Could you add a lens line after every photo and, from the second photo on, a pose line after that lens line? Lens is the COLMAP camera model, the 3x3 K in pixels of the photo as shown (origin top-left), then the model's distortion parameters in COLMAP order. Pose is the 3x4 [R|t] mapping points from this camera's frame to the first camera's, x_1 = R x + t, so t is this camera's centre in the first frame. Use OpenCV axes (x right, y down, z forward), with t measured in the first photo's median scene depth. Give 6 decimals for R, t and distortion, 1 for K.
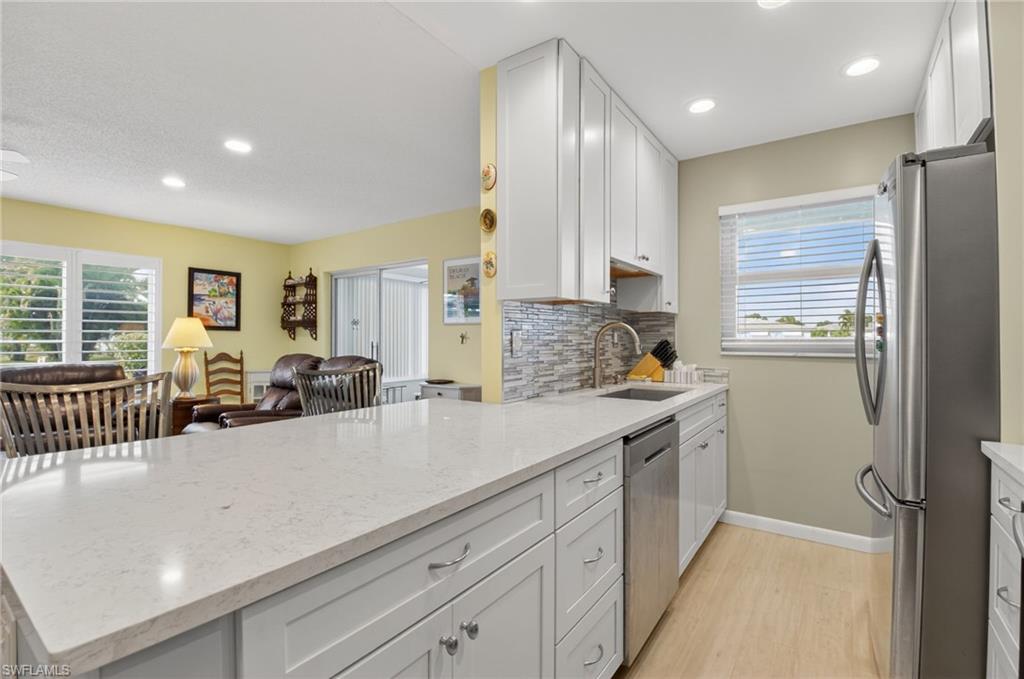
lens RADIAL K [[459.4, 0, 516.0], [0, 459.4, 336.1], [0, 0, 1]] dist [0.002847, -0.014674]
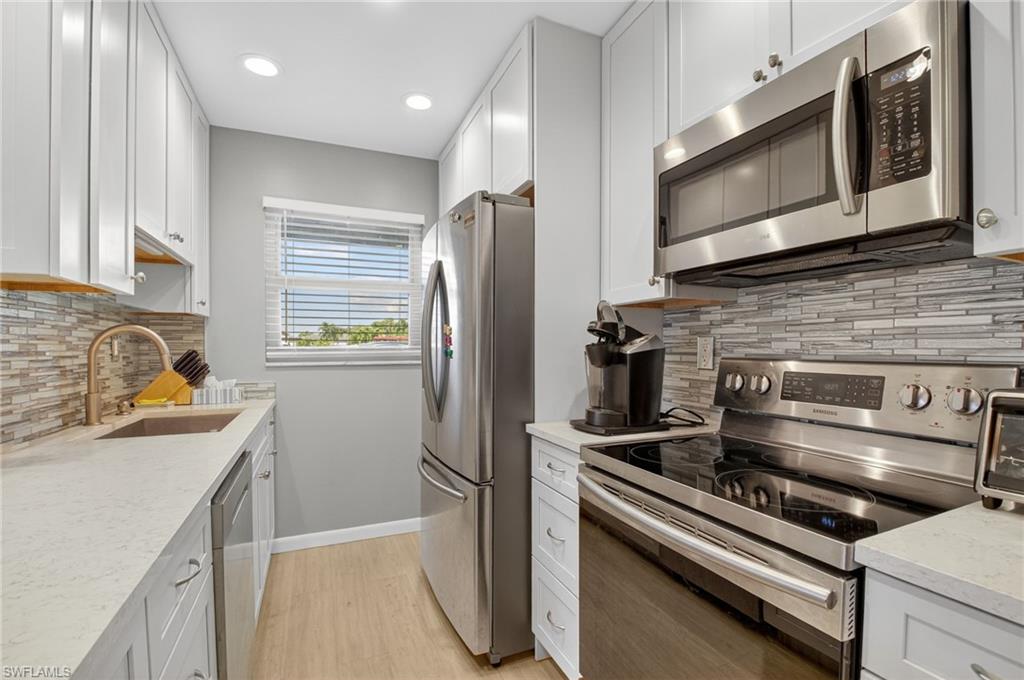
lens RADIAL K [[457.3, 0, 521.6], [0, 457.3, 356.6], [0, 0, 1]] dist [-0.001343, -0.019290]
pose [[0.507375, -0.019820, 0.861497, -0.063315], [-0.001117, 0.999719, 0.023658, 0.000894], [-0.861724, -0.012966, 0.507211, 0.157832]]
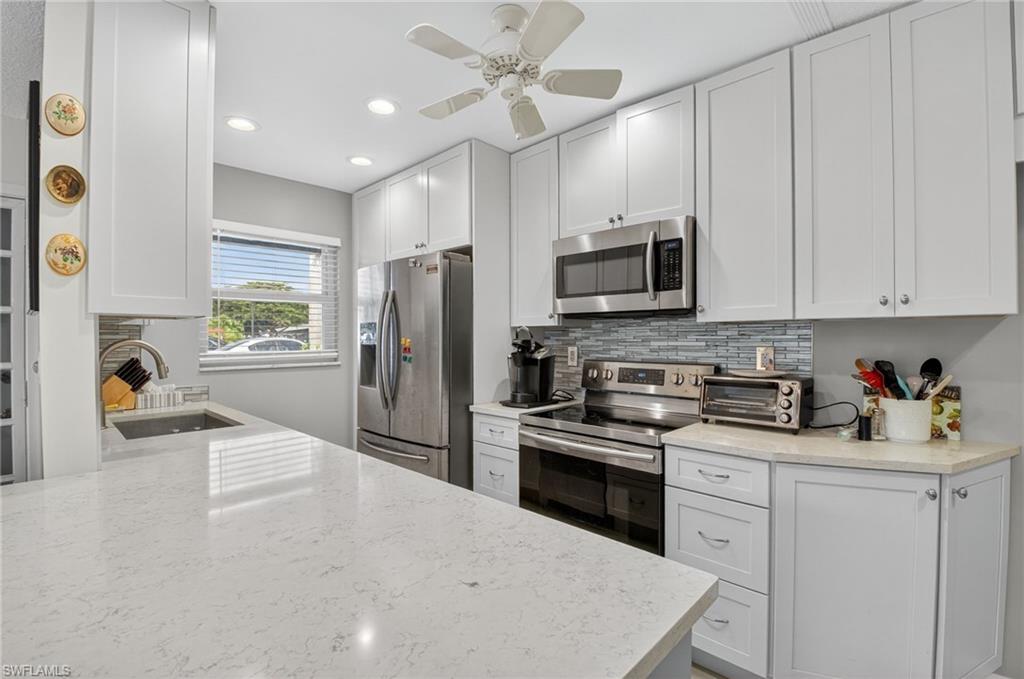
lens RADIAL K [[459.4, 0, 516.0], [0, 459.4, 336.1], [0, 0, 1]] dist [0.002847, -0.014674]
pose [[0.143953, 0.003073, 0.989580, -0.460620], [-0.000351, 0.999995, -0.003054, -0.033844], [-0.989584, 0.000092, 0.143953, 0.239317]]
